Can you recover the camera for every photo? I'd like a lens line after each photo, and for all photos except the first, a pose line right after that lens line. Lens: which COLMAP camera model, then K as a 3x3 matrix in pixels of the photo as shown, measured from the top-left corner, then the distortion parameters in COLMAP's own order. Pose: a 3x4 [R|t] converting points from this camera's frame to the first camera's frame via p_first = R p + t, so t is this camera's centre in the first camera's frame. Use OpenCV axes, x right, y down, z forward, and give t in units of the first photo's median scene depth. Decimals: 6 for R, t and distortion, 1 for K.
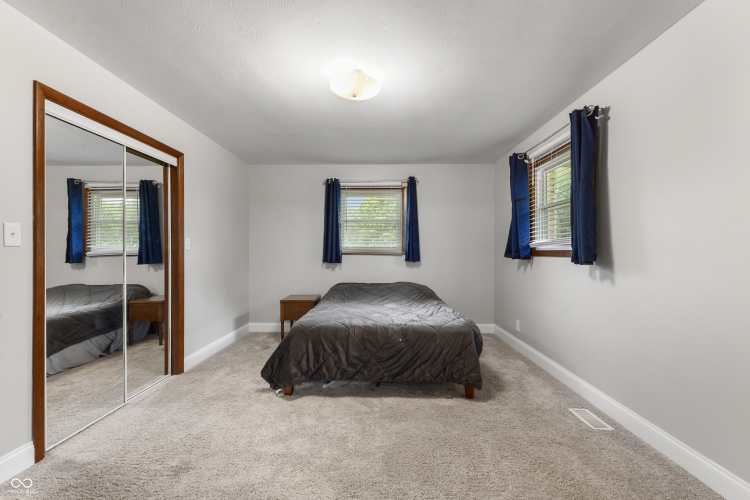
lens RADIAL K [[321.9, 0, 382.1], [0, 321.9, 250.5], [0, 0, 1]] dist [0.008291, -0.000403]
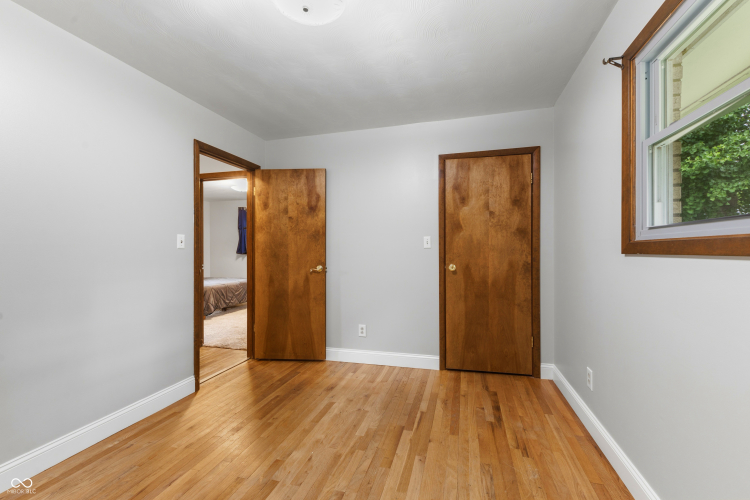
lens RADIAL K [[321.9, 0, 375.1], [0, 321.9, 248.9], [0, 0, 1]] dist [0.008291, -0.000403]
pose [[0.247809, 0.000111, 0.968809, -1.591781], [0.003496, 0.999993, -0.001009, -0.005973], [-0.968802, 0.003637, 0.247807, -0.468612]]
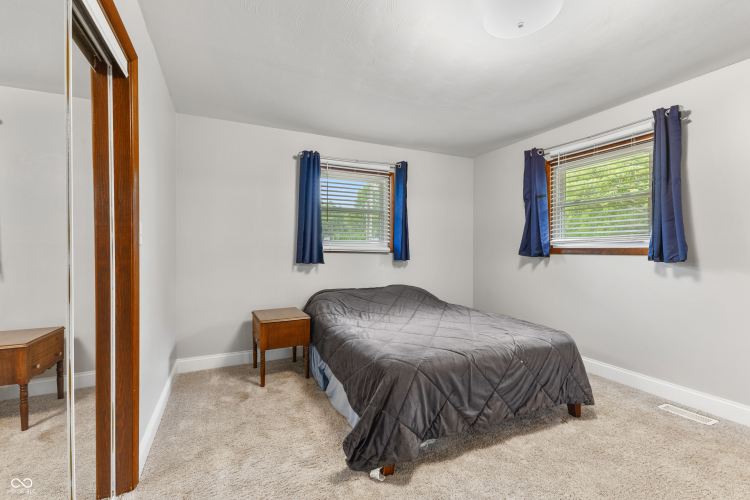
lens RADIAL K [[321.9, 0, 373.9], [0, 321.9, 249.8], [0, 0, 1]] dist [0.008291, -0.000403]
pose [[0.901050, 0.004218, 0.433694, -0.458630], [-0.005312, 0.999985, 0.001310, 0.005652], [-0.433682, -0.003484, 0.901059, 0.343086]]
